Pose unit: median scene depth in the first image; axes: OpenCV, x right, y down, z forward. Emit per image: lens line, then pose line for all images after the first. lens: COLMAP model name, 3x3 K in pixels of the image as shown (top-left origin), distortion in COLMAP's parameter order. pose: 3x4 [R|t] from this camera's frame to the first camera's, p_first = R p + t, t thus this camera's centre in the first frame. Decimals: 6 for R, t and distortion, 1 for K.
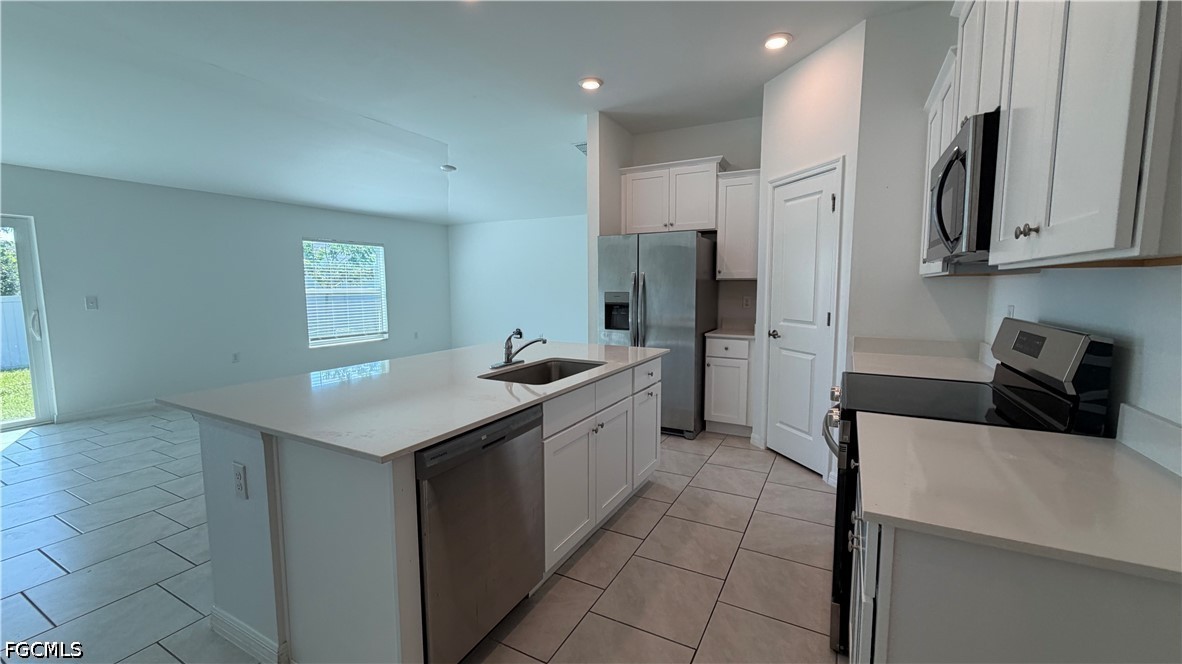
lens RADIAL K [[470.4, 0, 595.8], [0, 470.4, 331.9], [0, 0, 1]] dist [-0.000643, 0.000004]
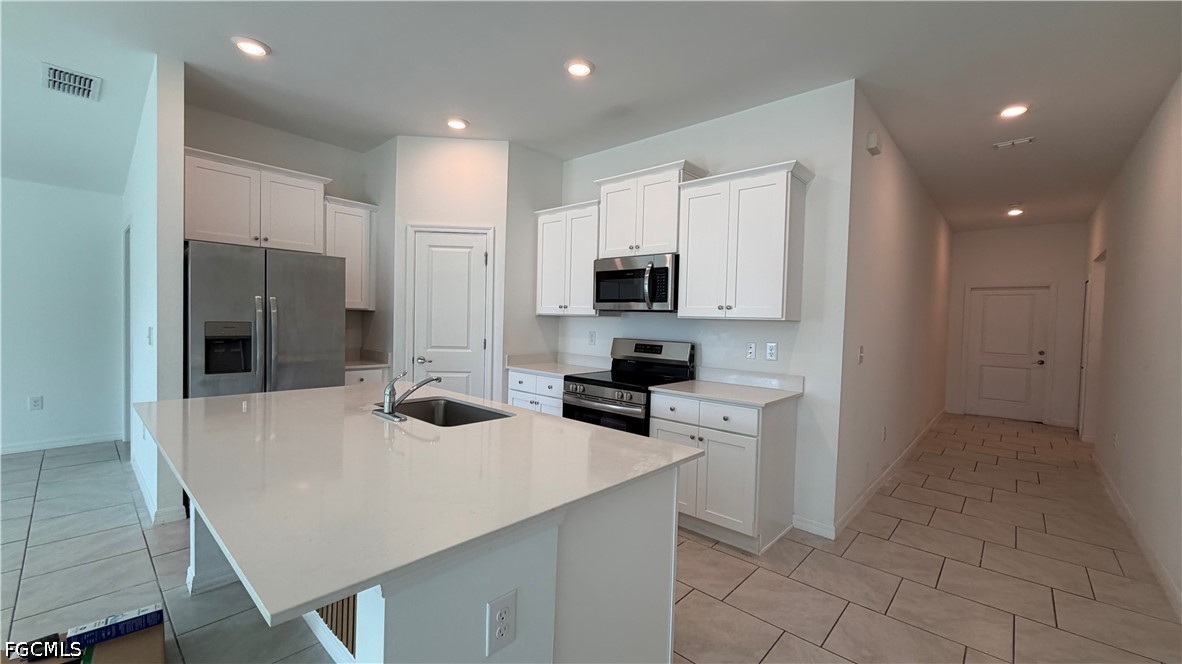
lens RADIAL K [[470.4, 0, 596.9], [0, 470.4, 331.0], [0, 0, 1]] dist [-0.000643, 0.000004]
pose [[0.238897, -0.017412, 0.970889, -0.501183], [0.069319, 0.997594, 0.000834, -0.029520], [-0.968568, 0.067102, 0.239529, 0.253830]]
